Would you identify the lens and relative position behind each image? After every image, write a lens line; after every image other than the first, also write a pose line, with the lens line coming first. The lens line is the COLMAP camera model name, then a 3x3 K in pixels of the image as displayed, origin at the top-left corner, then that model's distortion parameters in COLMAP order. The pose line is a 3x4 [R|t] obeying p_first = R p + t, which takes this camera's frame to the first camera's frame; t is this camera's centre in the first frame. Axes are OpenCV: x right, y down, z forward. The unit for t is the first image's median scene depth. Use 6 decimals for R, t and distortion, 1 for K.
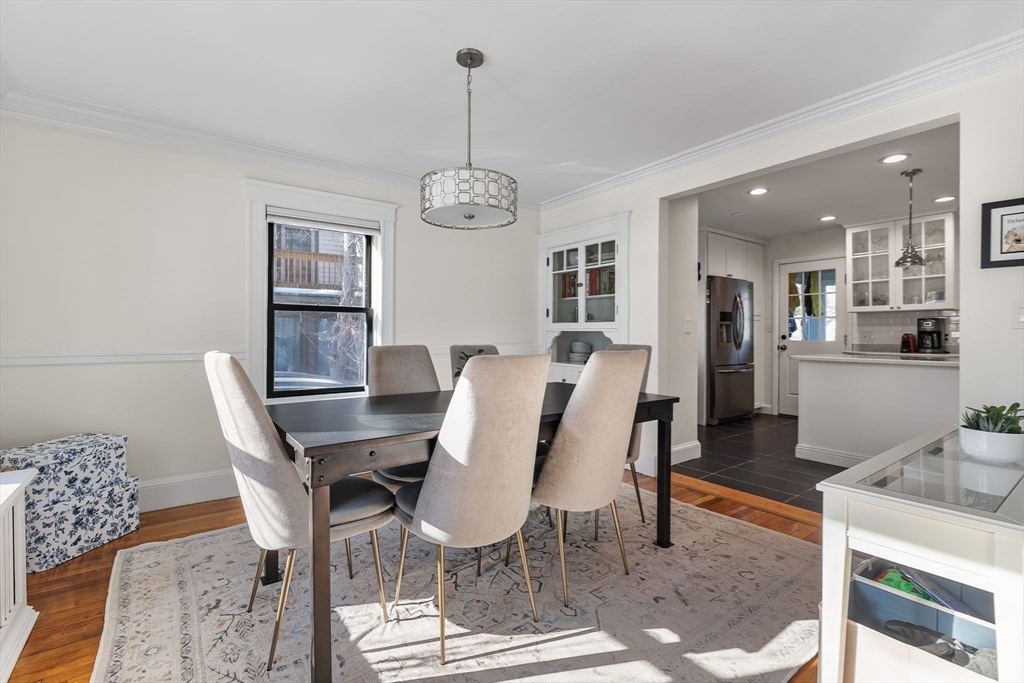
lens RADIAL K [[440.2, 0, 516.5], [0, 440.2, 333.0], [0, 0, 1]] dist [0.001077, 0.000732]
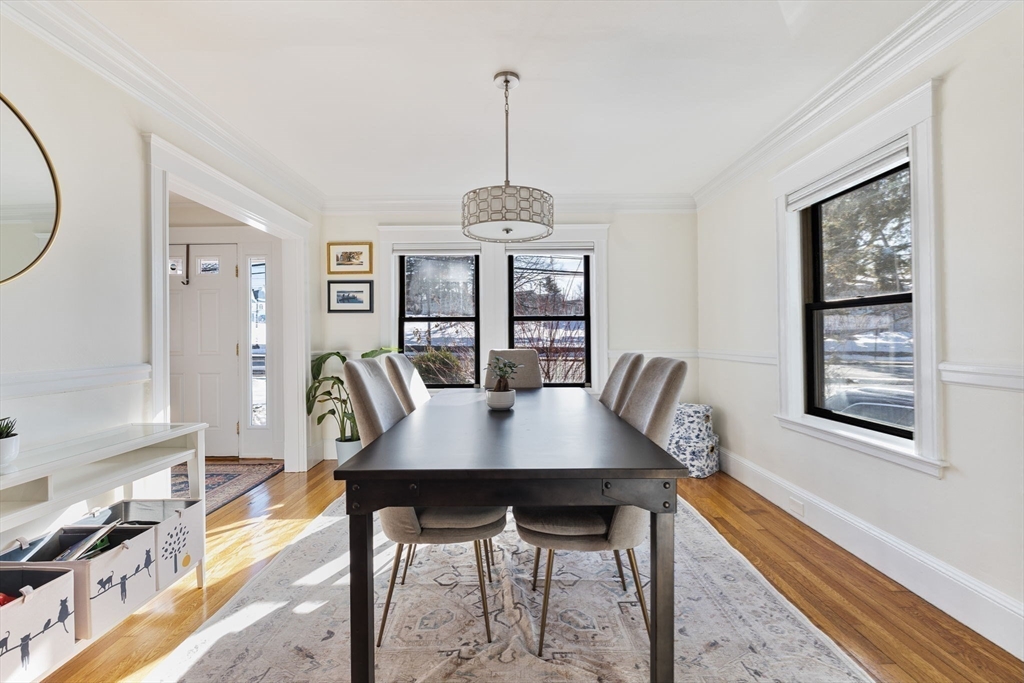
lens RADIAL K [[440.2, 0, 516.5], [0, 440.2, 333.0], [0, 0, 1]] dist [0.001077, 0.000732]
pose [[-0.575739, -0.004720, -0.817620, 0.544018], [0.005486, 0.999939, -0.009636, -0.004015], [0.817615, -0.010034, -0.575678, 1.192806]]
